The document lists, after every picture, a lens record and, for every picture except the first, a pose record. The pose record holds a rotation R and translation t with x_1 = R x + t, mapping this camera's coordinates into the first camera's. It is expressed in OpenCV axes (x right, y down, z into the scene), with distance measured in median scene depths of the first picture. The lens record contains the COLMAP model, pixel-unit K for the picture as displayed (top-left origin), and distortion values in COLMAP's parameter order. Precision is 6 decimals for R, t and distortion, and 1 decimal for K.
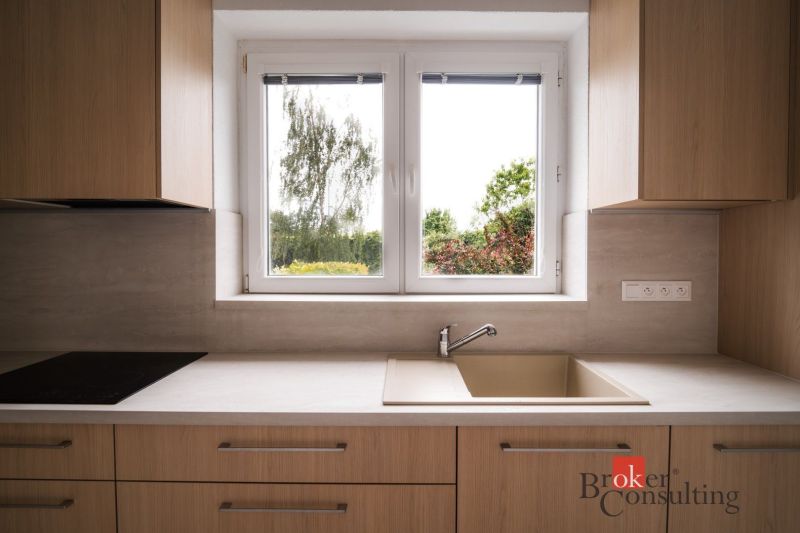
lens RADIAL K [[383.3, 0, 399.8], [0, 383.3, 252.8], [0, 0, 1]] dist [-0.003153, -0.000473]
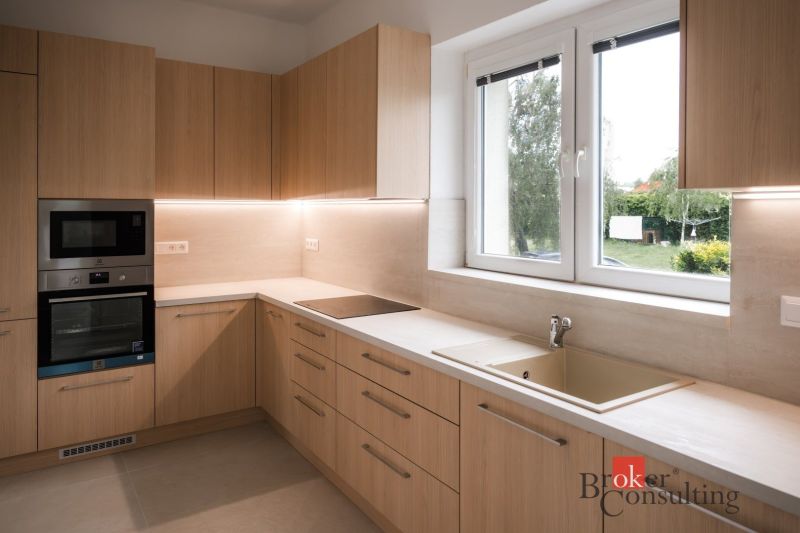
lens RADIAL K [[554.1, 0, 400.2], [0, 554.1, 208.6], [0, 0, 1]] dist [0.033632, 0.000547]
pose [[0.559012, 0.000091, -0.829160, 1.287578], [-0.015381, 0.999829, -0.010260, -0.076786], [0.829017, 0.018488, 0.558917, -0.168150]]
